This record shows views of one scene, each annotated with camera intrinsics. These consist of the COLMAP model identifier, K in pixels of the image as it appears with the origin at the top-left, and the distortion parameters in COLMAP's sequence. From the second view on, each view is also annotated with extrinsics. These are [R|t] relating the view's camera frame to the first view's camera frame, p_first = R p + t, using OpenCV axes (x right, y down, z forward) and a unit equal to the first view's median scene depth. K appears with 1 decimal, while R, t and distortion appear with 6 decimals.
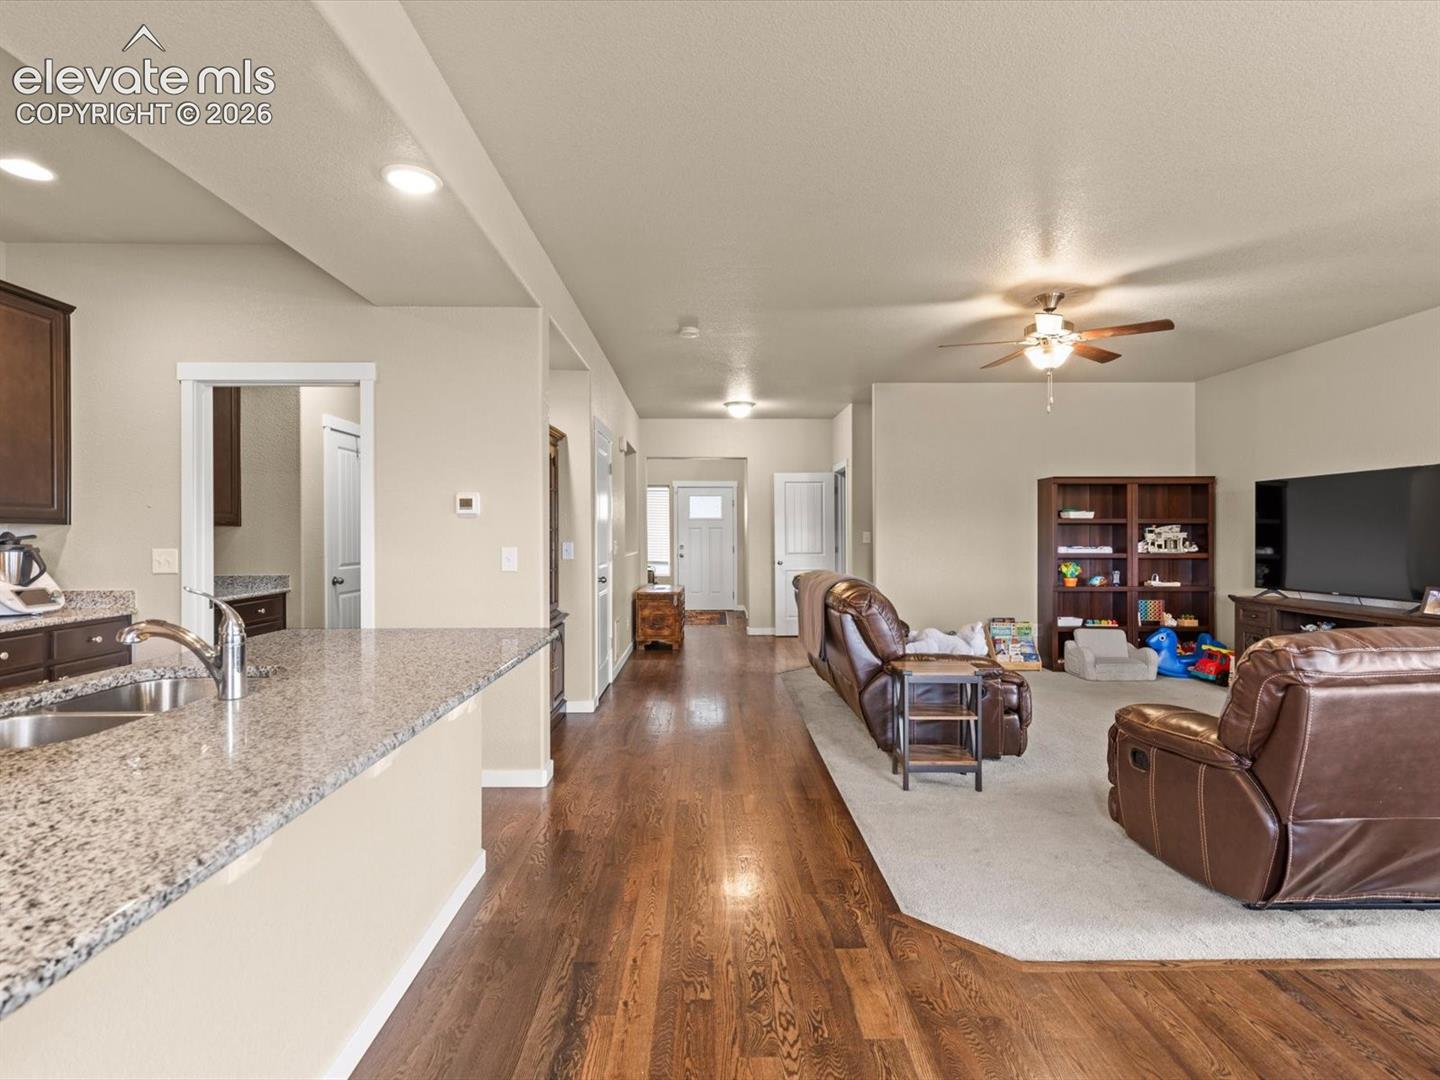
lens RADIAL K [[732.0, 0, 719.5], [0, 732.0, 534.9], [0, 0, 1]] dist [0.007700, -0.000598]
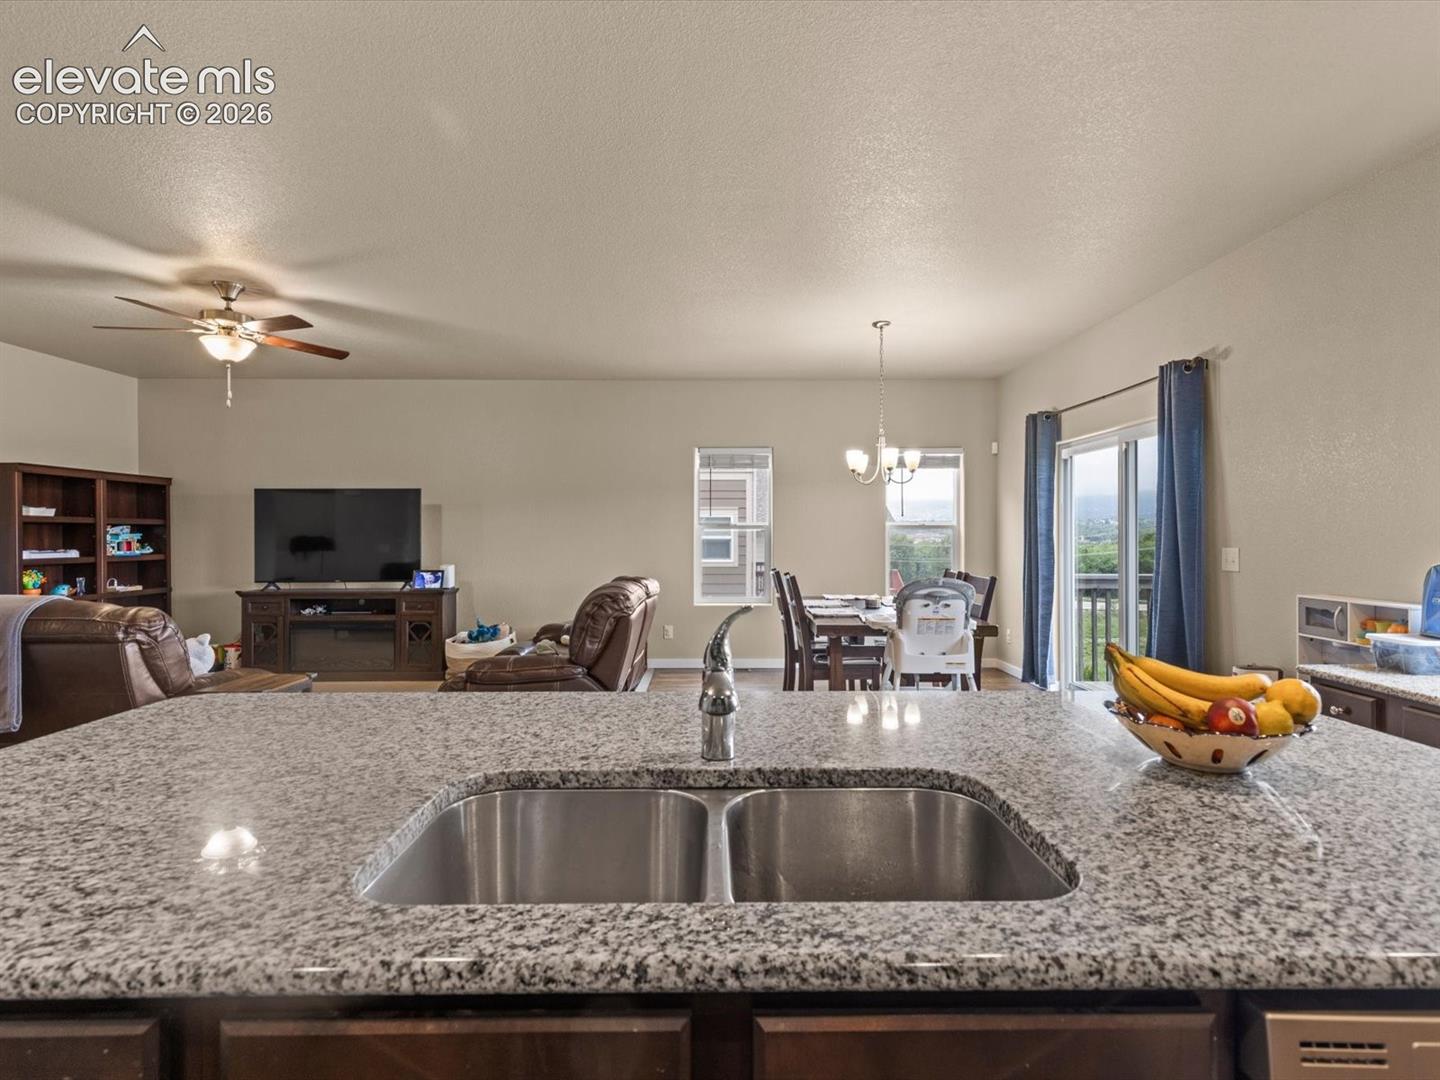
lens RADIAL K [[732.0, 0, 718.6], [0, 732.0, 537.1], [0, 0, 1]] dist [0.007700, -0.000598]
pose [[0.008833, -0.002030, 0.999959, -0.500085], [0.001998, 0.999996, 0.002013, 0.001092], [-0.999959, 0.001980, 0.008837, 0.359188]]
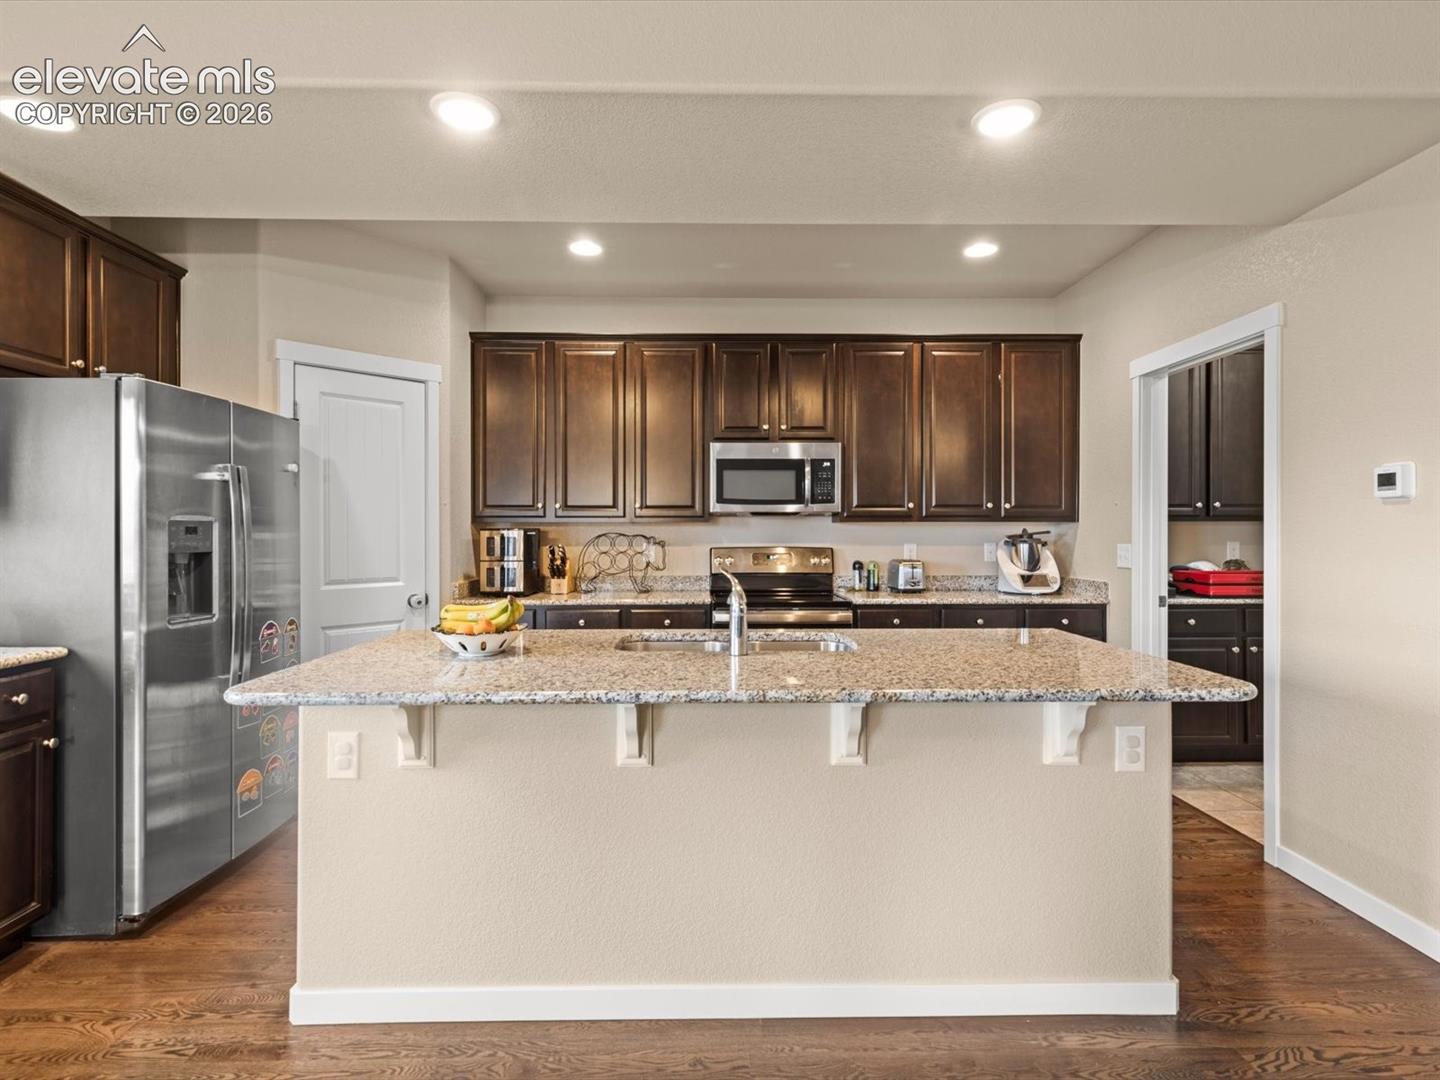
lens RADIAL K [[732.0, 0, 714.5], [0, 732.0, 535.5], [0, 0, 1]] dist [0.007700, -0.000598]
pose [[-0.002127, 0.006336, -0.999978, 0.232567], [-0.000032, 0.999980, 0.006336, 0.000060], [0.999998, 0.000045, -0.002127, 0.347100]]
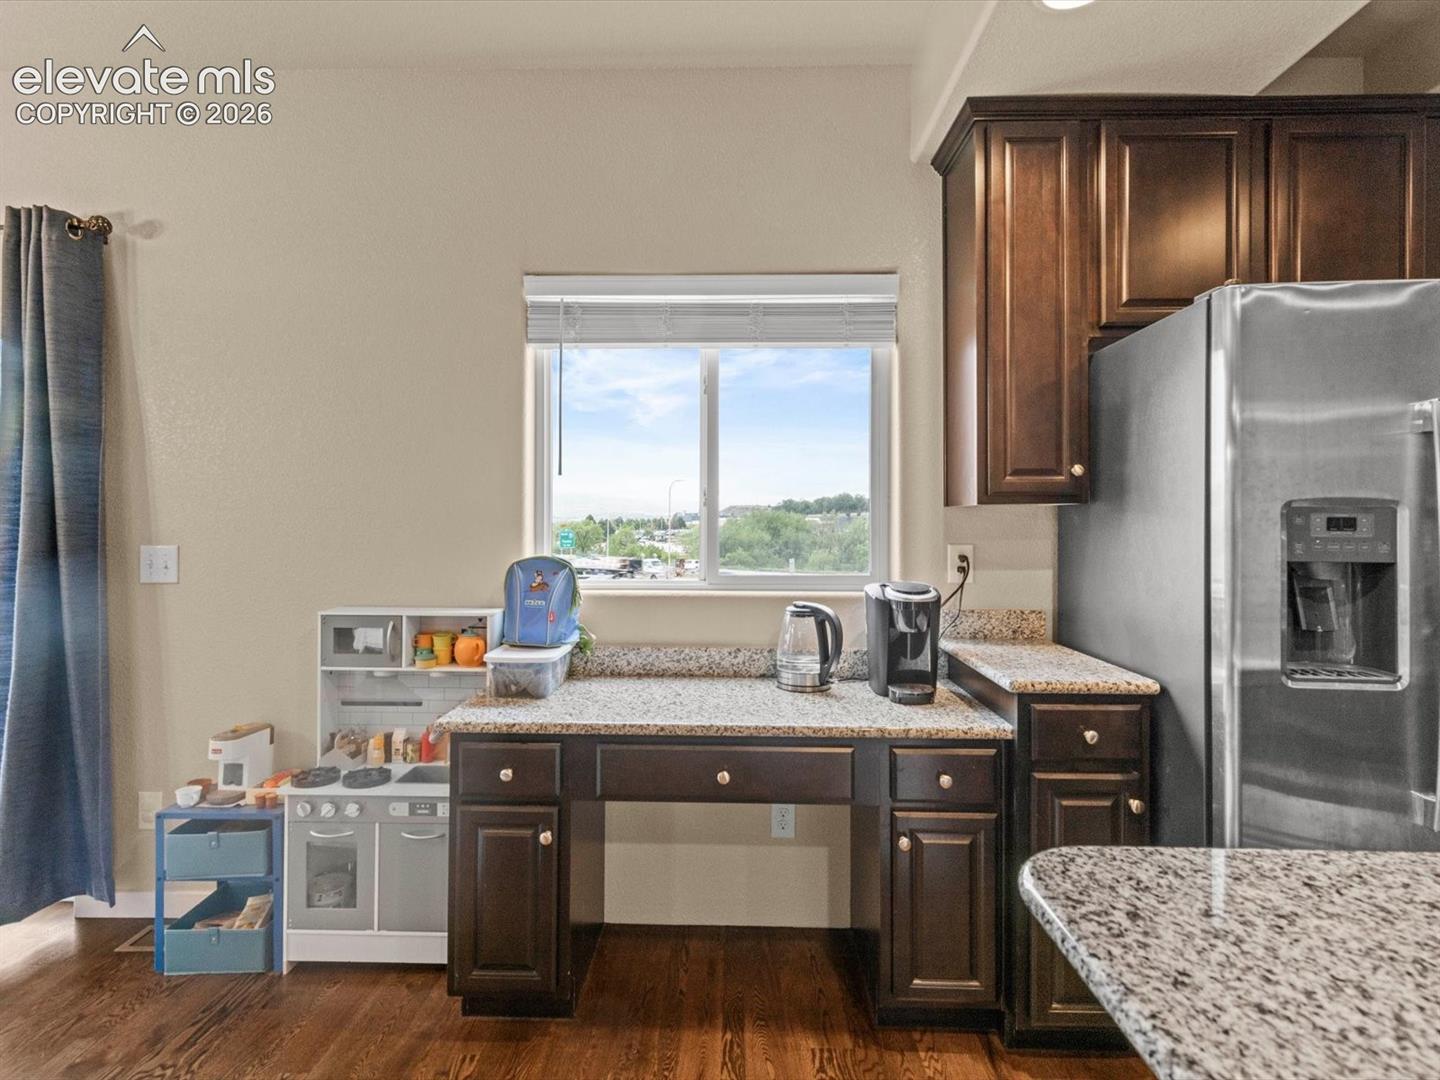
lens RADIAL K [[732.0, 0, 720.2], [0, 732.0, 521.3], [0, 0, 1]] dist [0.007700, -0.000598]
pose [[-0.999071, -0.001756, 0.043068, -0.065308], [-0.001972, 0.999986, -0.004966, 0.000856], [-0.043059, -0.005046, -0.999060, 0.282530]]
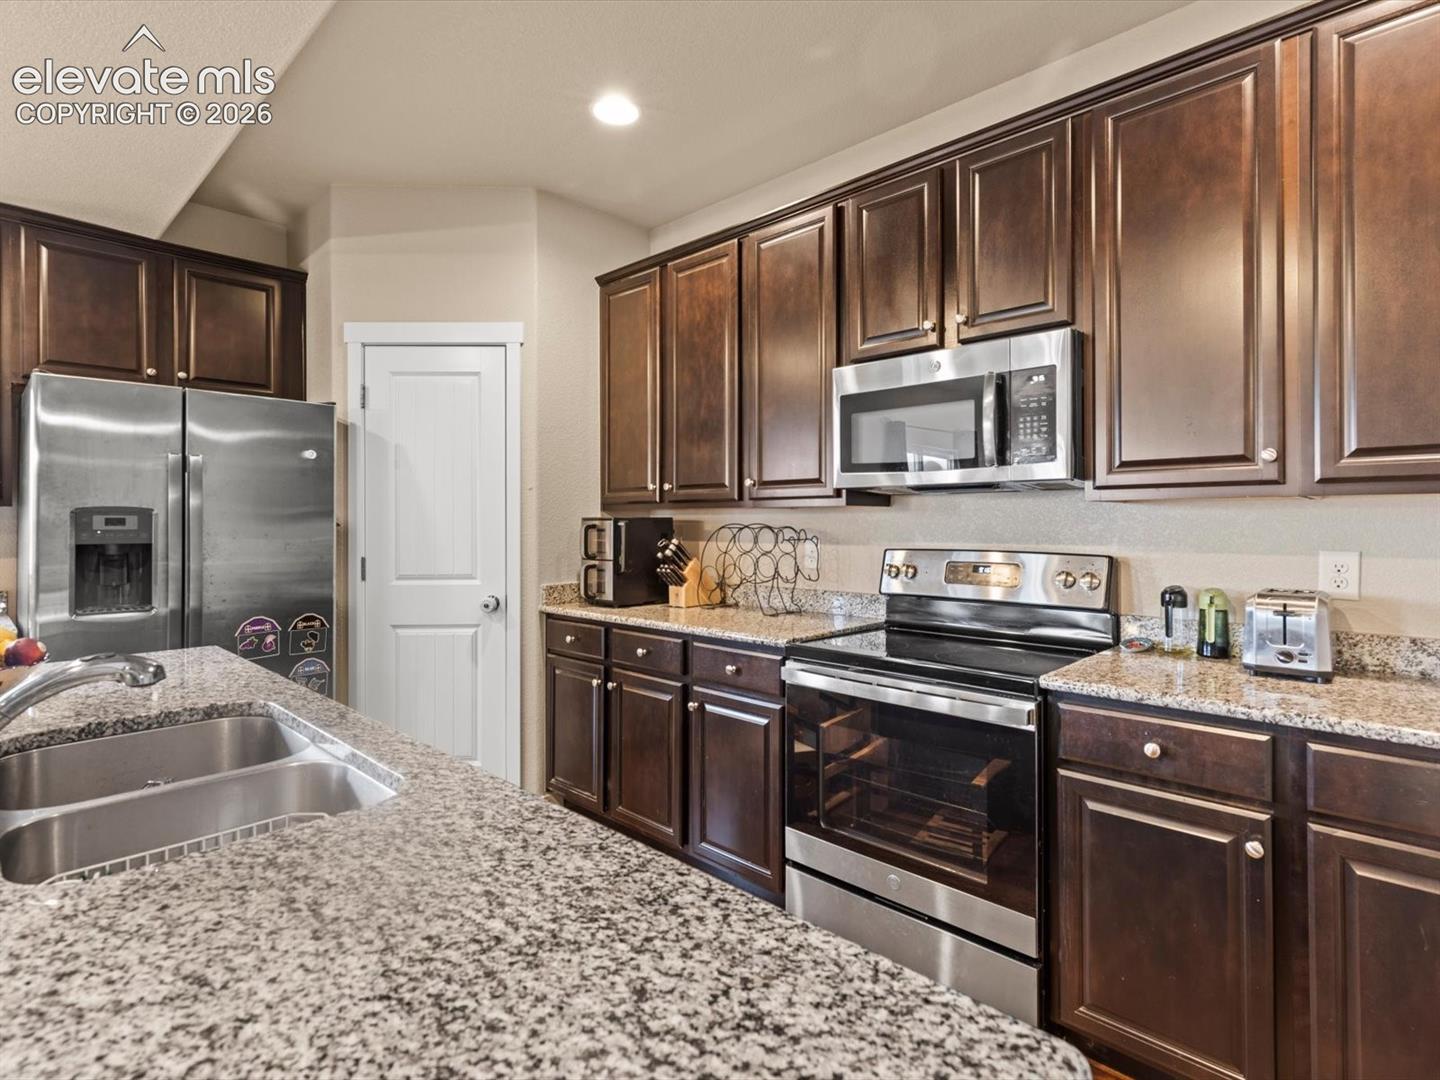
lens RADIAL K [[732.0, 0, 724.1], [0, 732.0, 518.0], [0, 0, 1]] dist [0.007700, -0.000598]
pose [[-0.703345, -0.000014, -0.710849, -0.251596], [0.002556, 0.999993, -0.002548, -0.000404], [0.710844, -0.003609, -0.703340, 0.662480]]
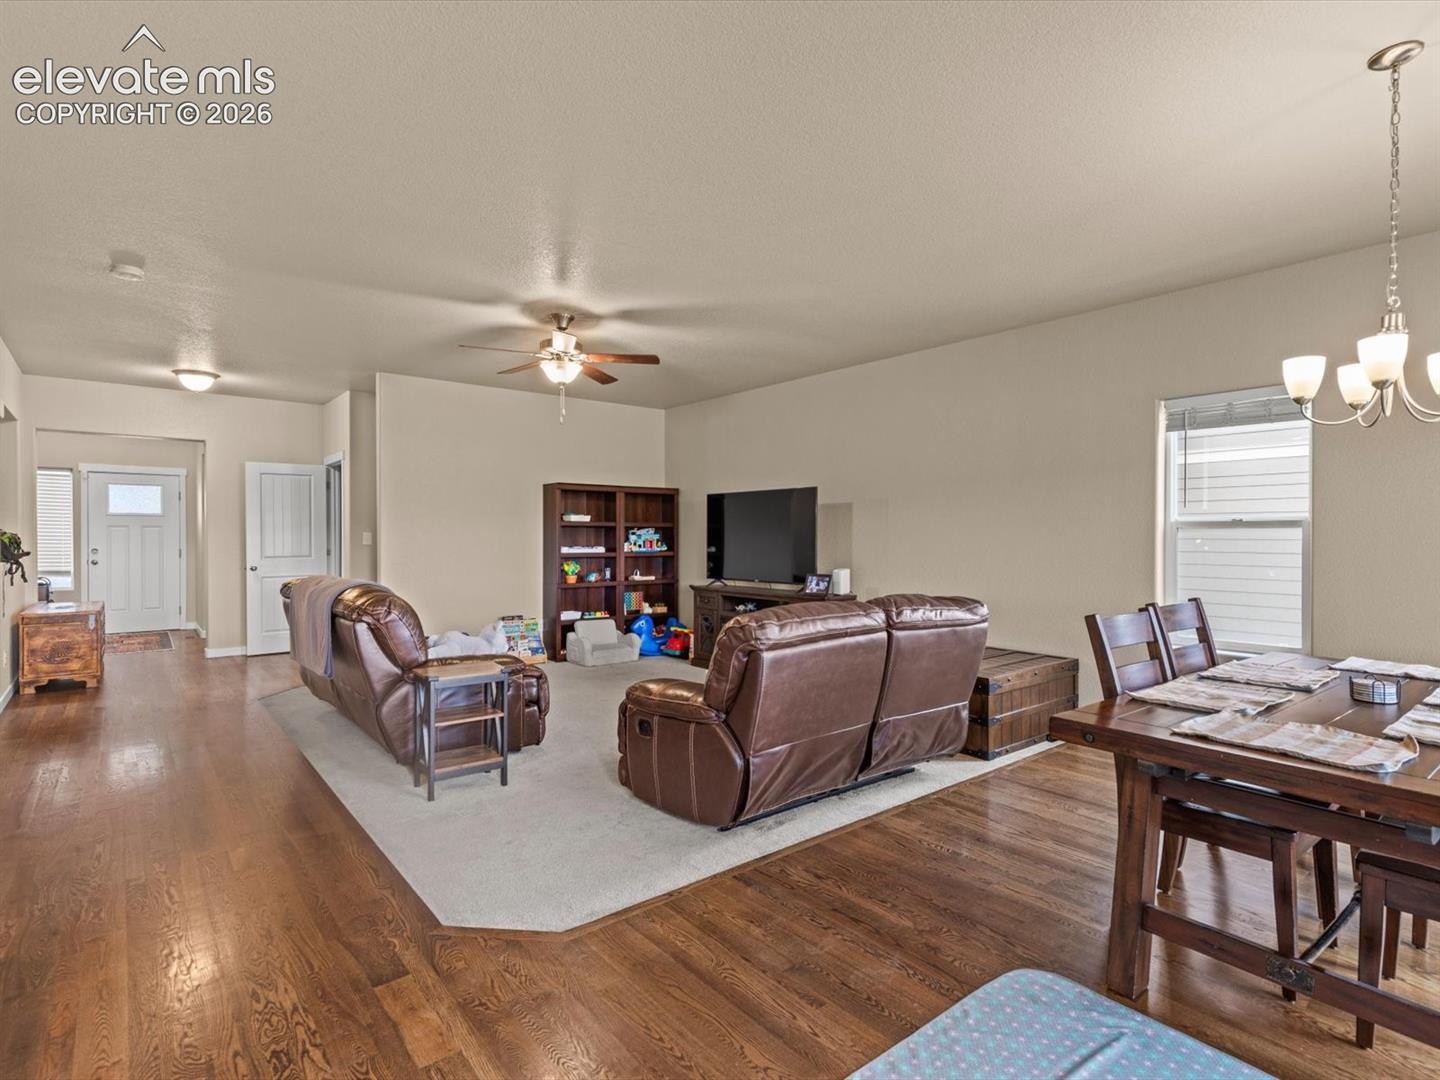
lens RADIAL K [[732.0, 0, 720.1], [0, 732.0, 532.1], [0, 0, 1]] dist [0.007700, -0.000598]
pose [[0.784707, 0.005375, 0.619844, -0.037518], [-0.002234, 0.999980, -0.005843, -0.000184], [-0.619863, 0.003201, 0.784703, 0.005678]]
